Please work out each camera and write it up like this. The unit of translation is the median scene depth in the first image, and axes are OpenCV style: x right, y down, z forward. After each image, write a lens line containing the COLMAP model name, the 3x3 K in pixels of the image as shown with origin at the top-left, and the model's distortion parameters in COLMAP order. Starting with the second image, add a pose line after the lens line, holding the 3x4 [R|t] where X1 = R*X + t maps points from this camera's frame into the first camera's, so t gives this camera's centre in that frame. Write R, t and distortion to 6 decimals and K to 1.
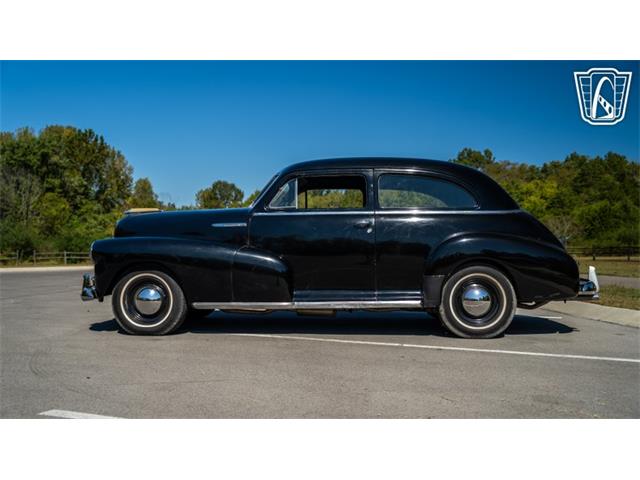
lens RADIAL K [[606.2, 0, 310.1], [0, 606.2, 239.2], [0, 0, 1]] dist [0.003546, 0.000000]
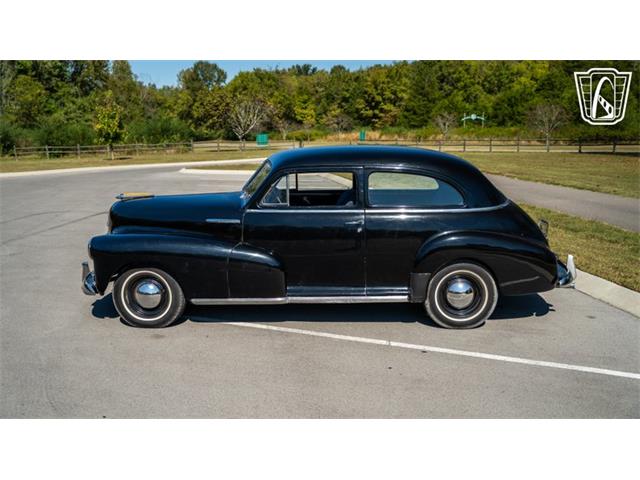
lens RADIAL K [[606.2, 0, 313.9], [0, 606.2, 237.7], [0, 0, 1]] dist [0.003546, 0.000000]
pose [[0.999551, -0.013952, 0.026526, -0.005682], [0.008662, 0.981748, 0.189990, -0.142077], [-0.028693, -0.189675, 0.981428, -0.011223]]
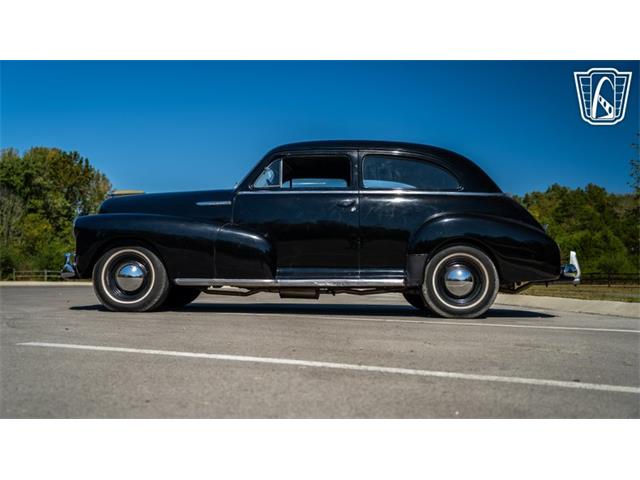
lens RADIAL K [[606.2, 0, 306.9], [0, 606.2, 237.6], [0, 0, 1]] dist [0.003546, 0.000000]
pose [[0.999617, 0.017686, 0.021265, 0.000167], [-0.016679, 0.998772, -0.046645, 0.057858], [-0.022064, 0.046272, 0.998685, 0.000523]]
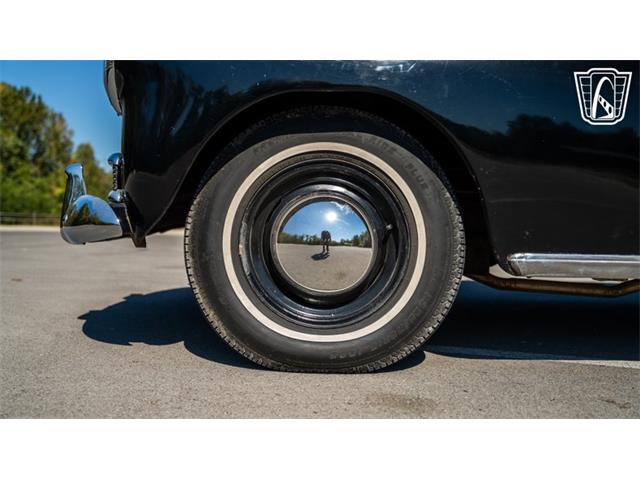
lens RADIAL K [[606.2, 0, 326.1], [0, 606.2, 237.2], [0, 0, 1]] dist [0.003546, 0.000000]
pose [[0.993403, 0.023836, 0.112169, -0.220038], [-0.028449, 0.998806, 0.039710, 0.064638], [-0.111089, -0.042639, 0.992895, 0.537770]]
